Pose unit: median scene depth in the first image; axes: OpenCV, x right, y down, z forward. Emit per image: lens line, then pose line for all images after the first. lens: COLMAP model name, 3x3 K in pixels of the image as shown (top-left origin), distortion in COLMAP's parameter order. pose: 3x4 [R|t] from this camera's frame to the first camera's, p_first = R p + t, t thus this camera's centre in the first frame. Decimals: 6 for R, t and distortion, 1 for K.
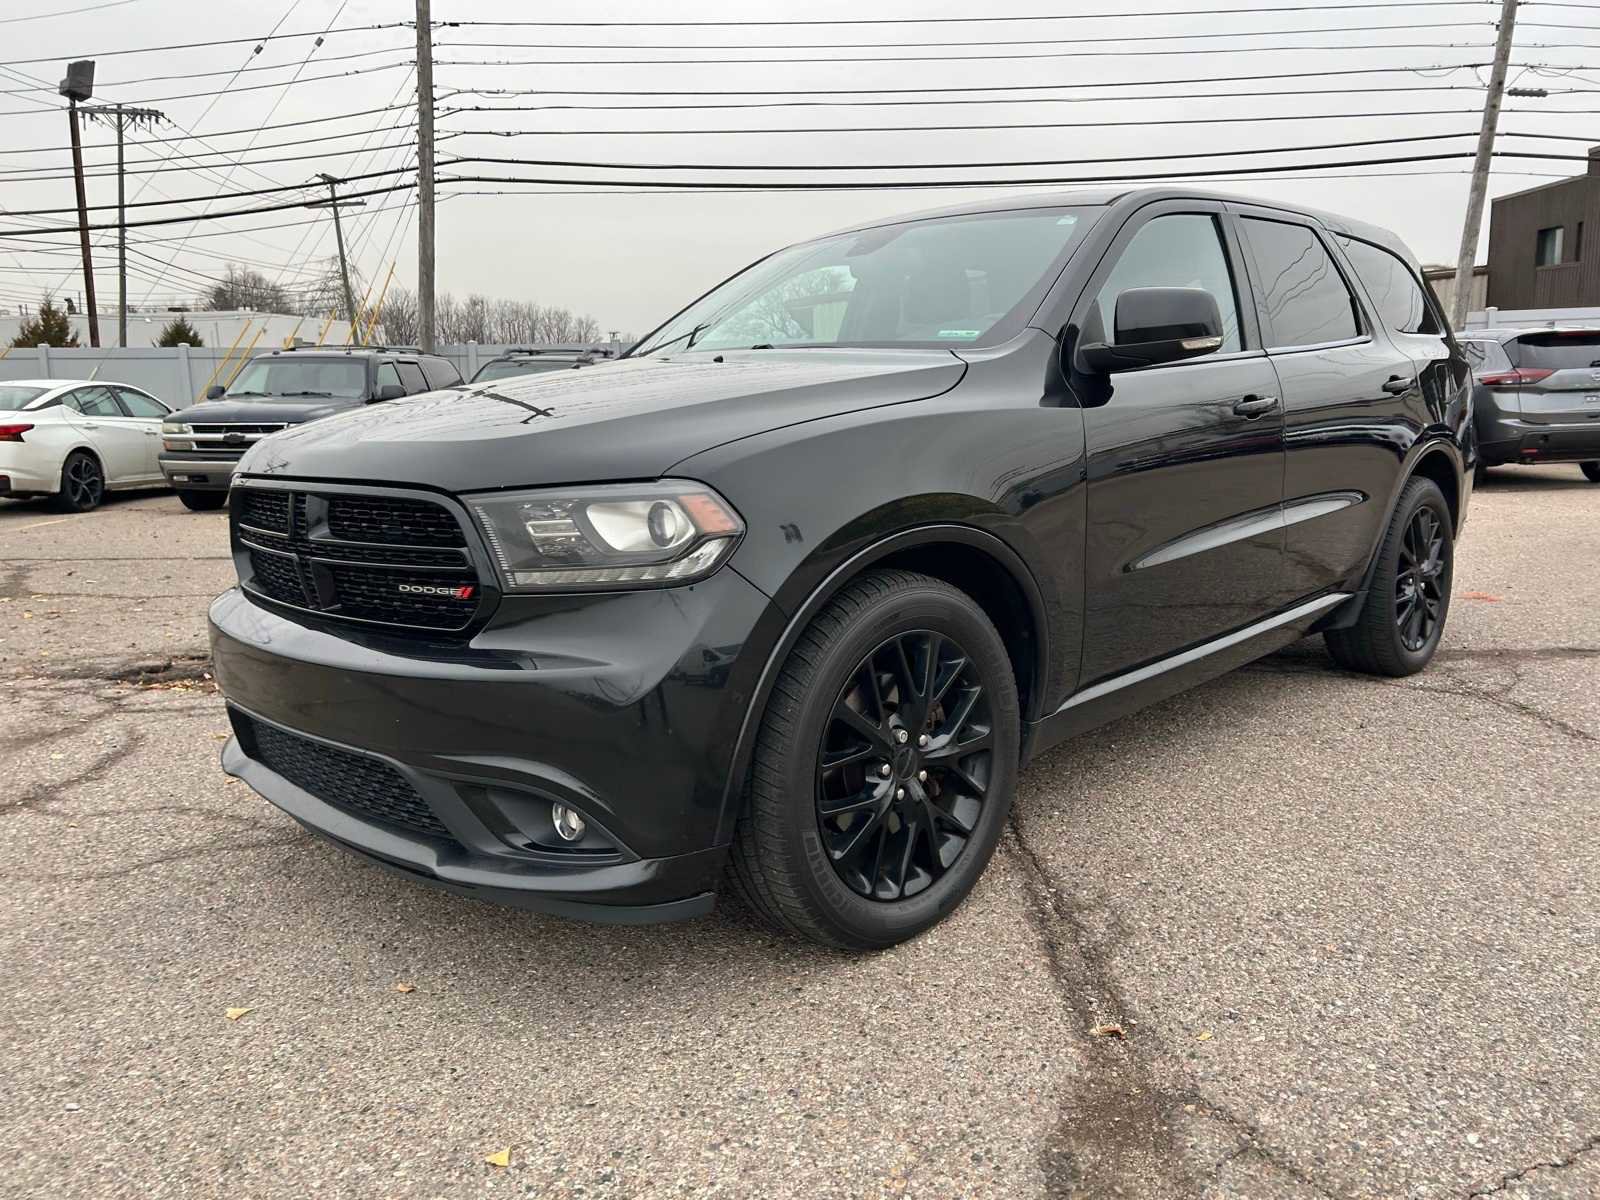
lens RADIAL K [[1207.4, 0, 810.9], [0, 1207.4, 590.3], [0, 0, 1]] dist [0.049190, -0.047837]
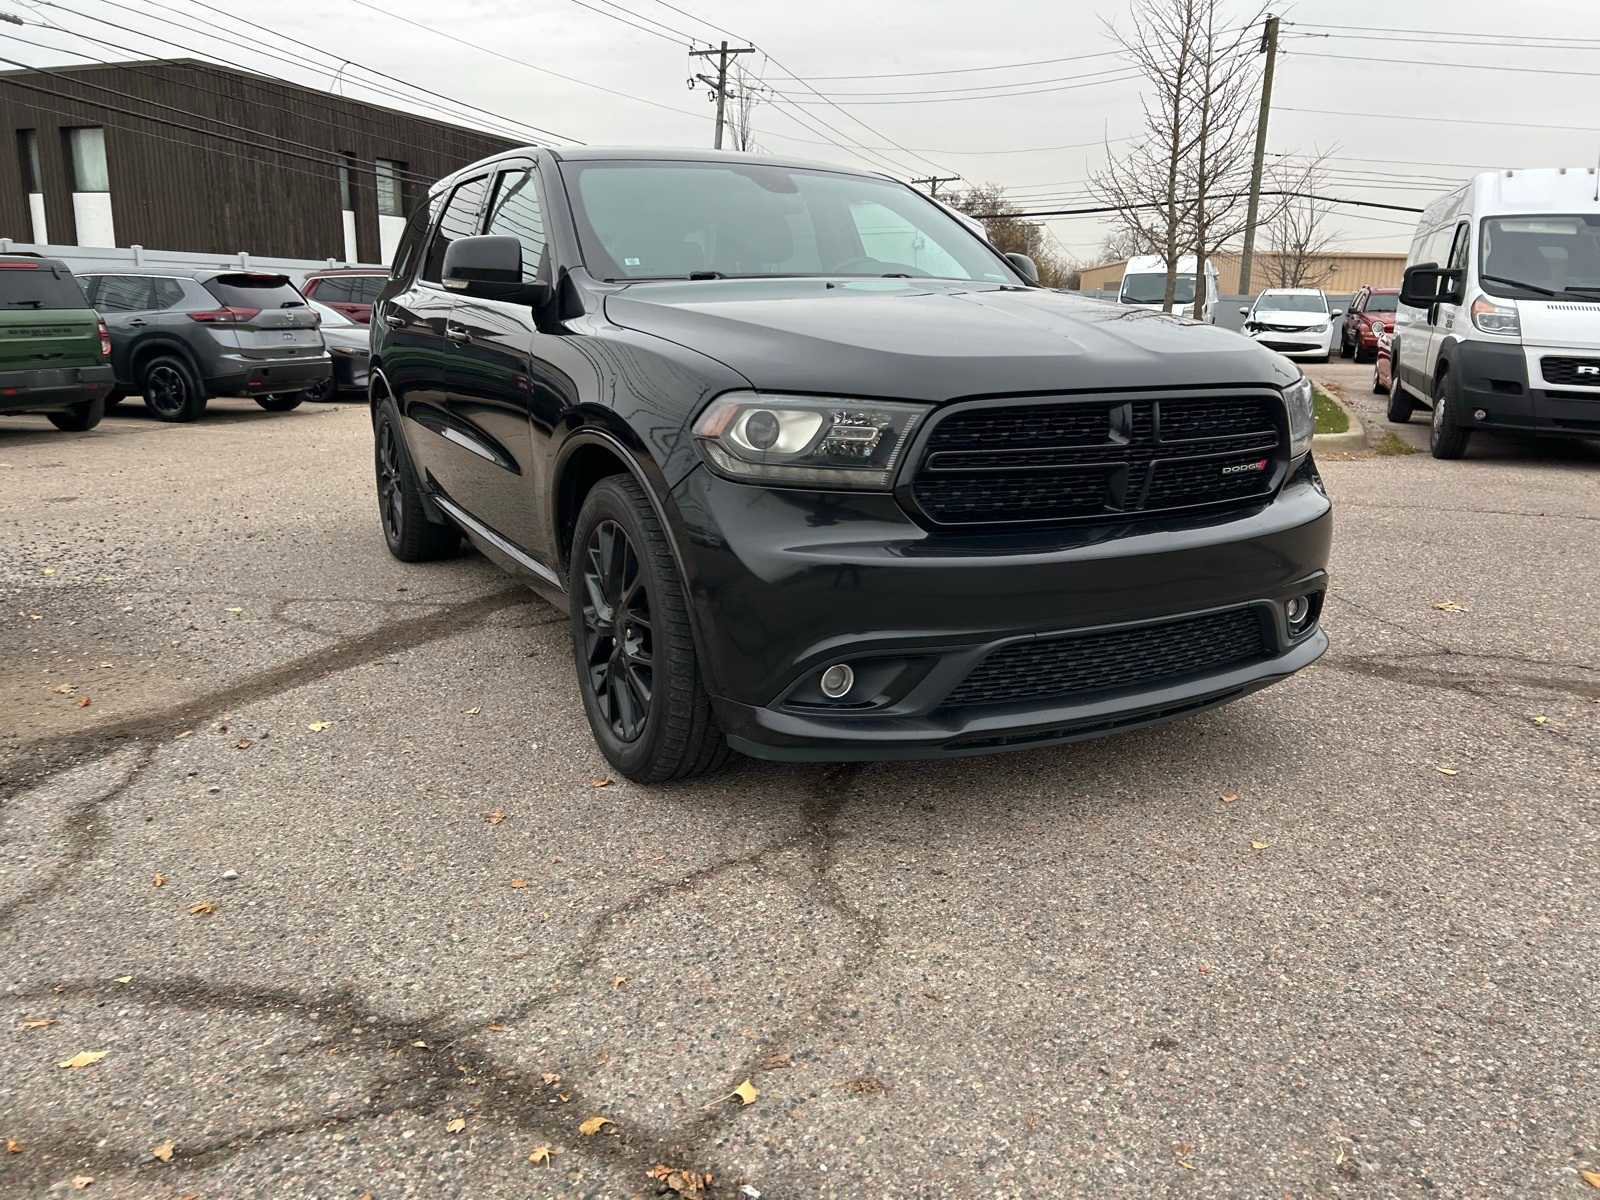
lens RADIAL K [[1207.4, 0, 810.9], [0, 1207.4, 590.3], [0, 0, 1]] dist [0.049190, -0.047837]
pose [[0.310399, -0.184802, 0.932470, -1.504291], [0.140862, 0.979034, 0.147140, -0.113518], [-0.940112, 0.085677, 0.329923, 0.913915]]
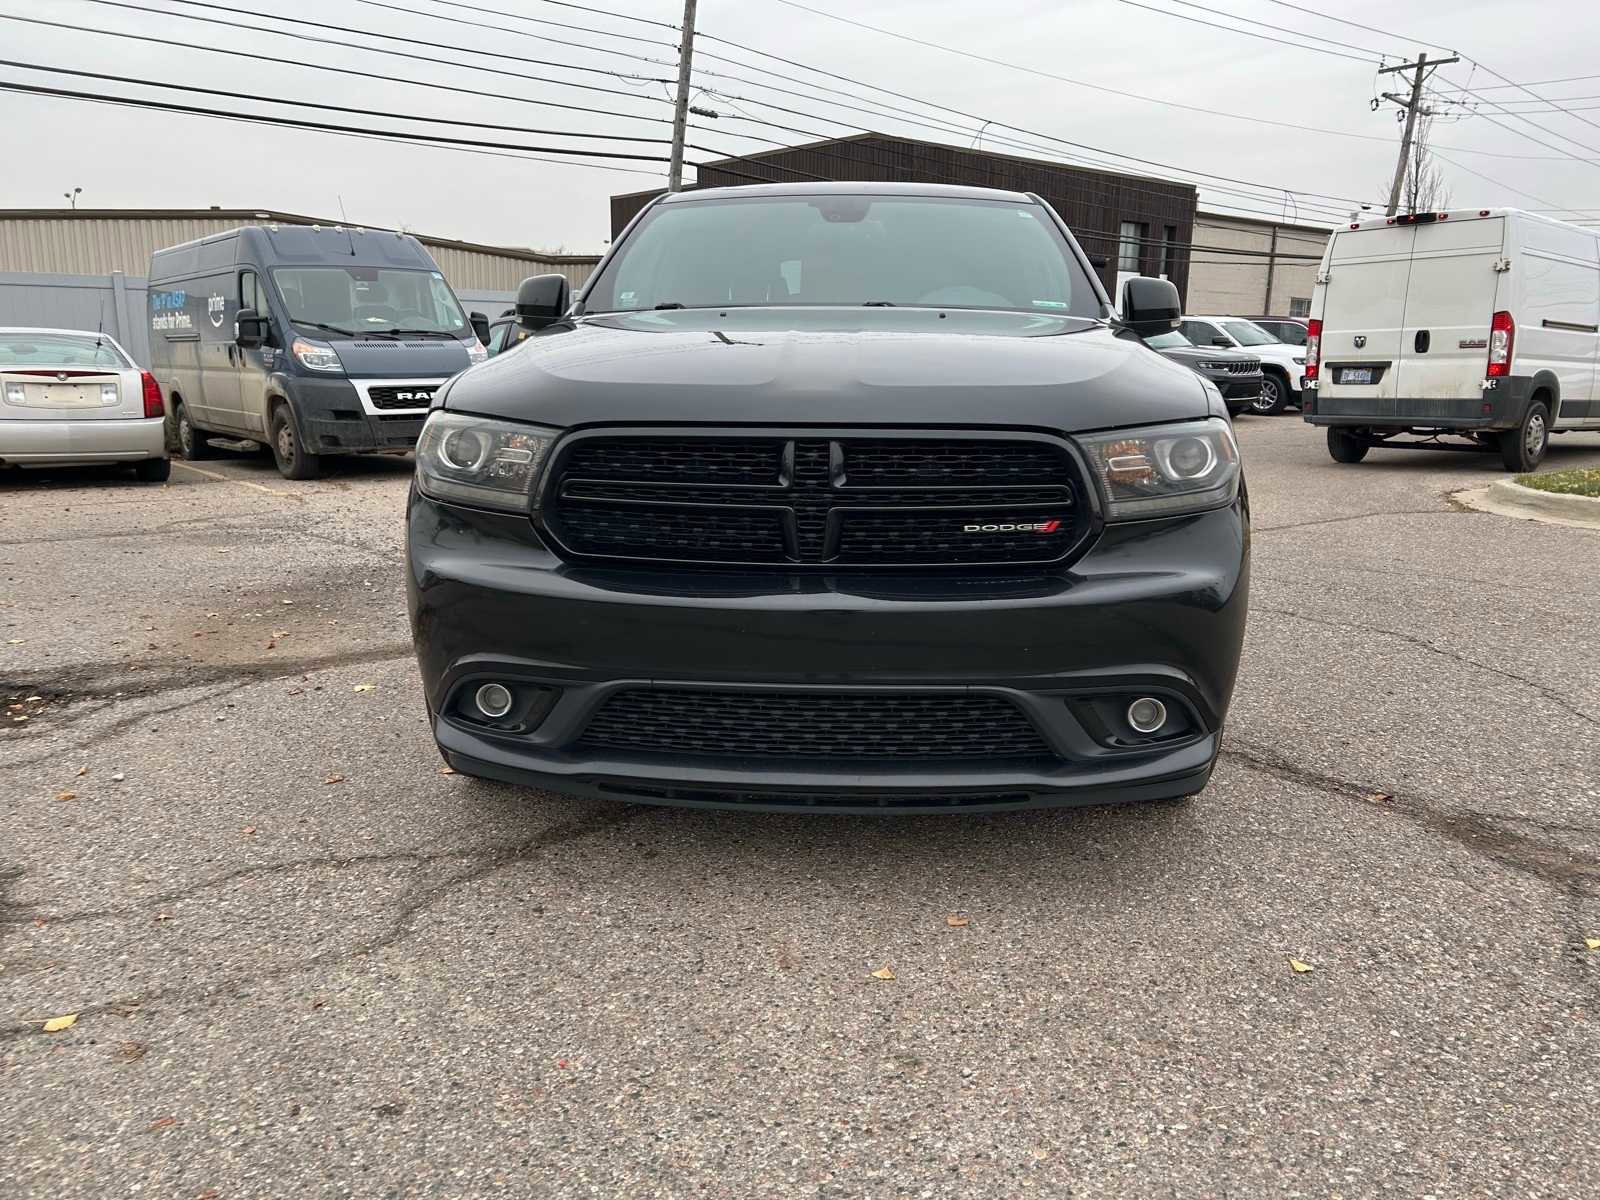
lens RADIAL K [[1206.0, 0, 801.8], [0, 1206.0, 604.5], [0, 0, 1]] dist [0.046502, -0.042279]
pose [[0.765619, -0.100127, 0.635454, -1.012035], [0.077070, 0.994975, 0.063919, -0.012979], [-0.638660, 0.000037, 0.769489, 0.273823]]
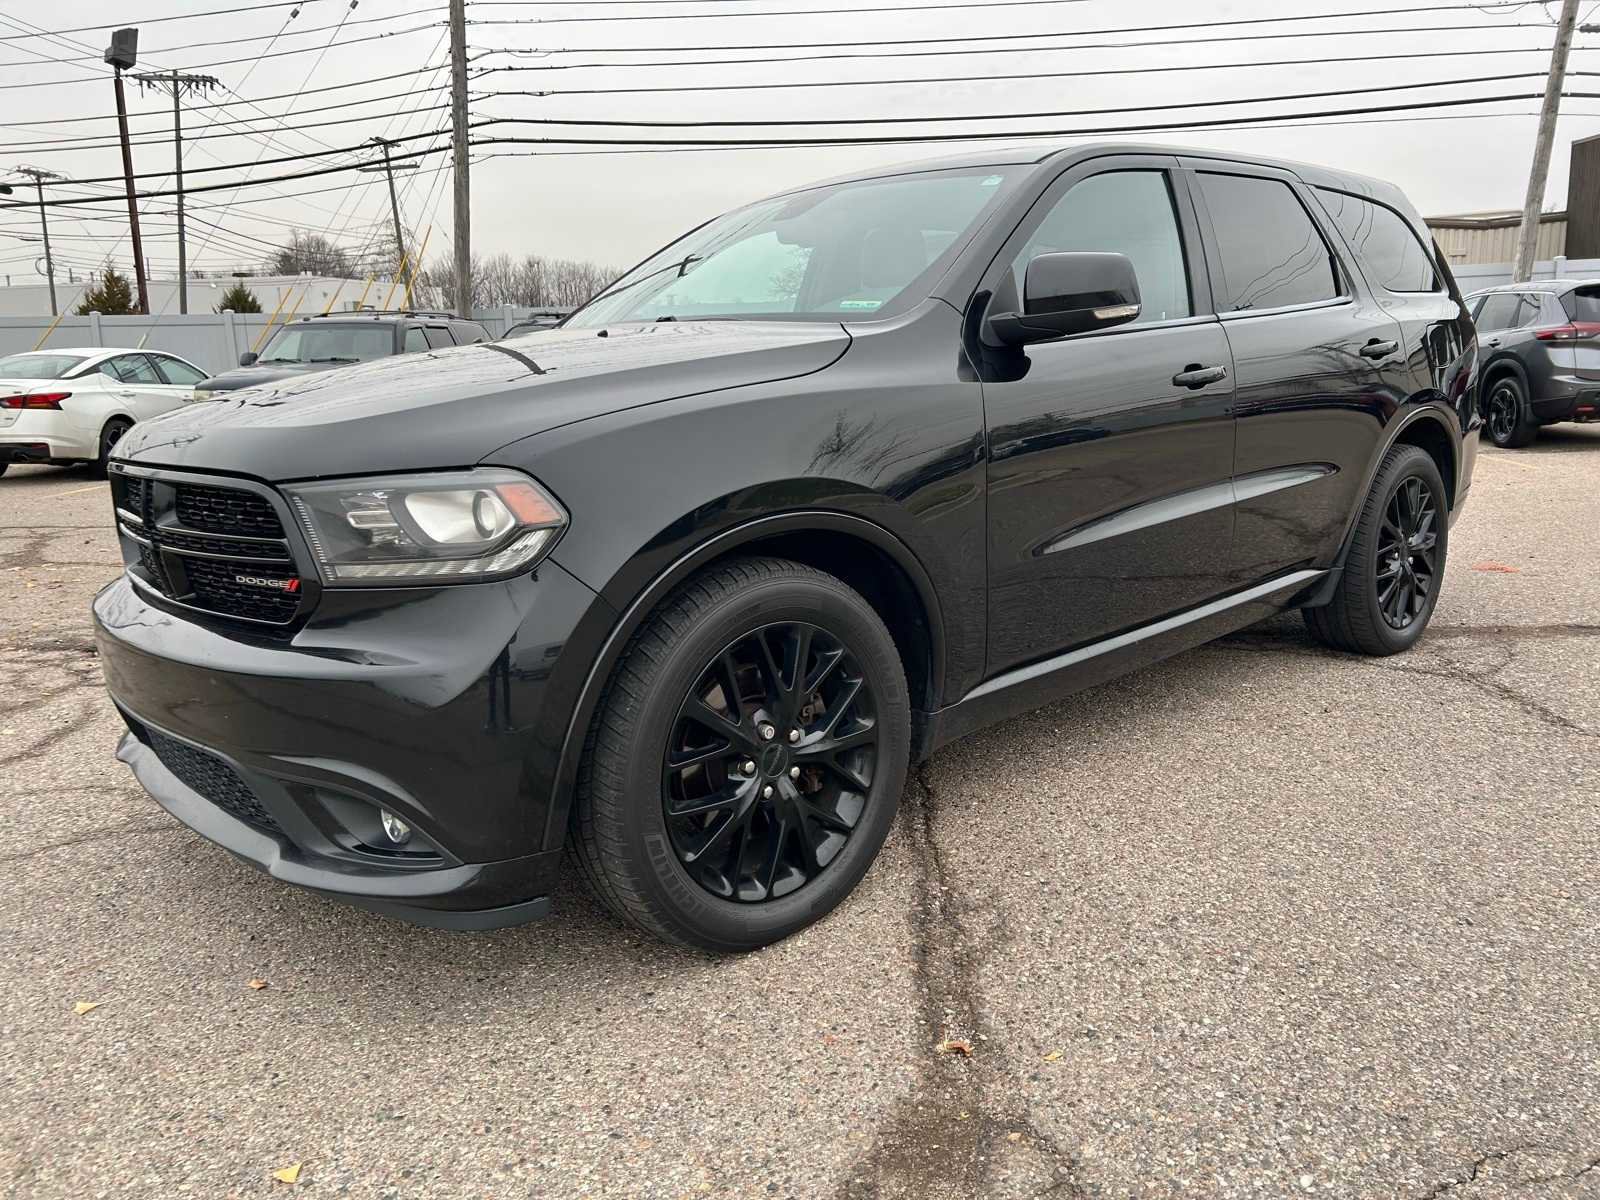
lens RADIAL K [[1207.6, 0, 804.2], [0, 1207.6, 590.6], [0, 0, 1]] dist [0.051853, -0.053255]
pose [[0.998577, 0.001400, -0.053315, 0.150750], [0.000381, 0.999443, 0.033375, -0.022468], [0.053332, -0.033348, 0.998020, 0.048289]]
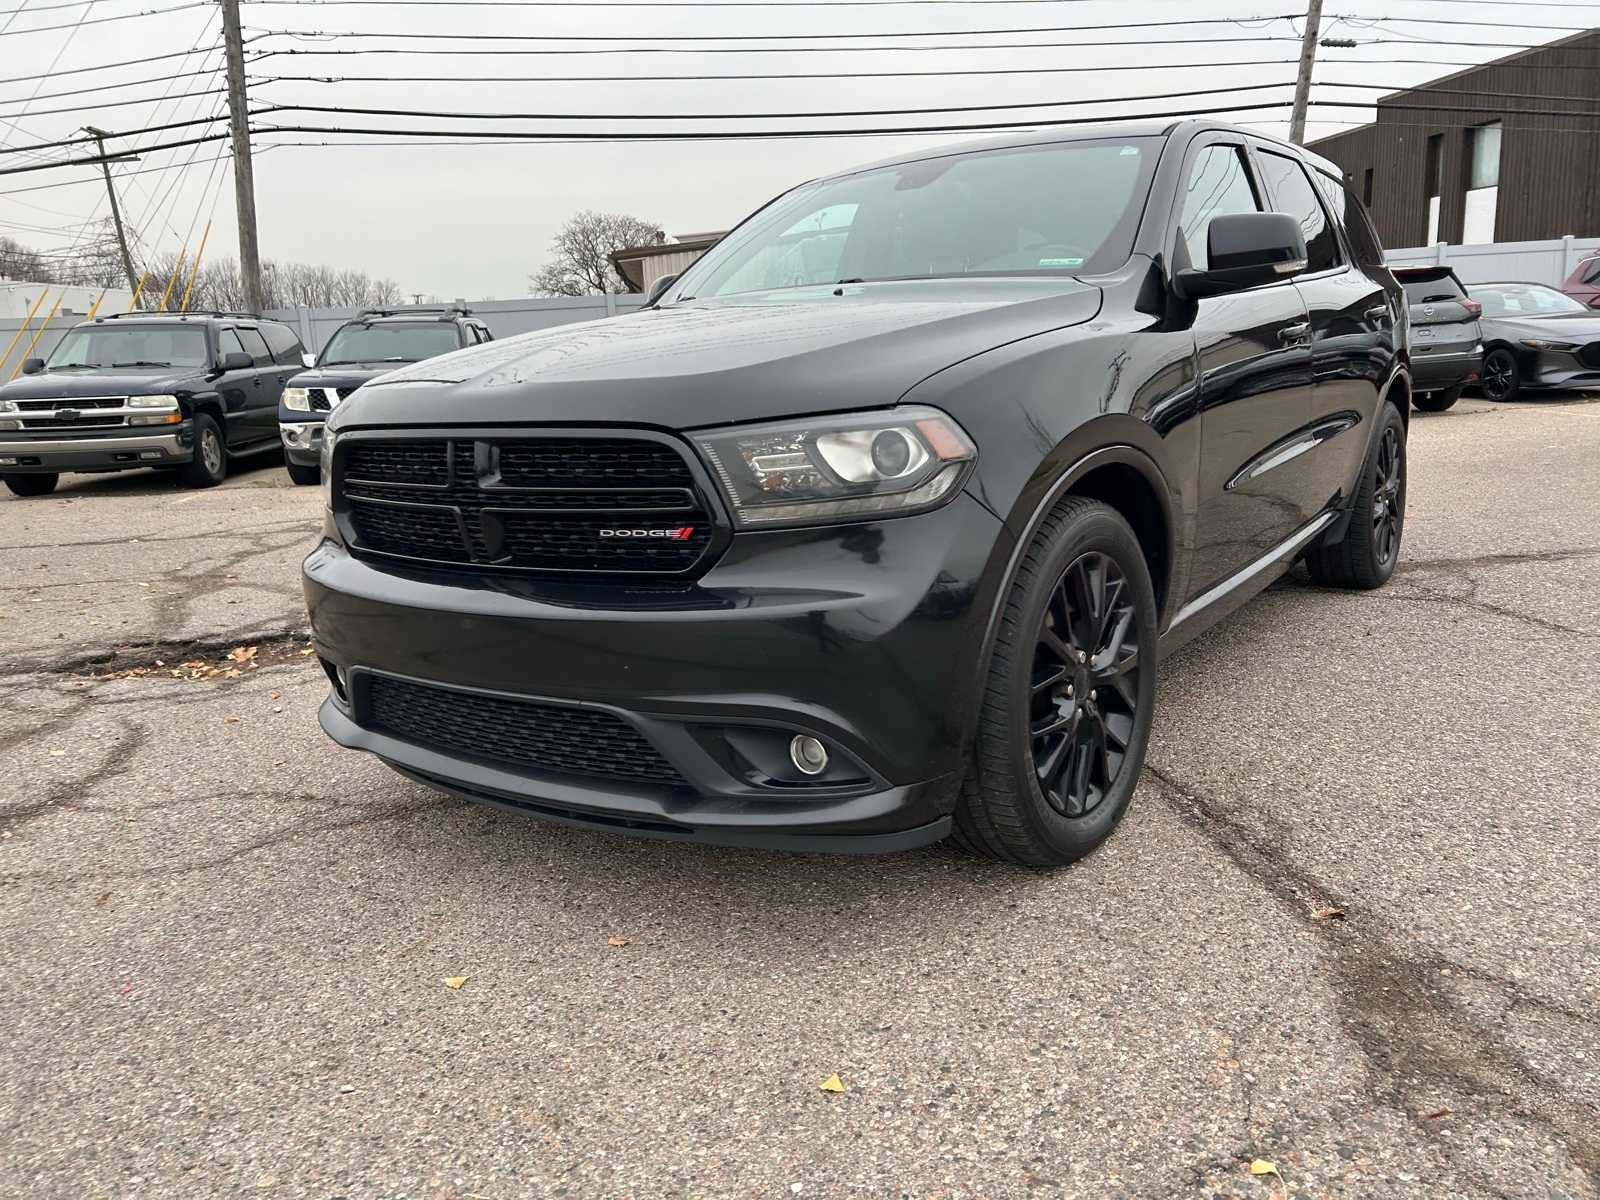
lens RADIAL K [[1204.4, 0, 811.3], [0, 1204.4, 610.1], [0, 0, 1]] dist [0.050182, -0.046178]
pose [[0.988557, -0.058410, 0.139081, -0.283700], [0.051618, 0.997314, 0.051958, 0.016274], [-0.141742, -0.044184, 0.988917, 0.022735]]
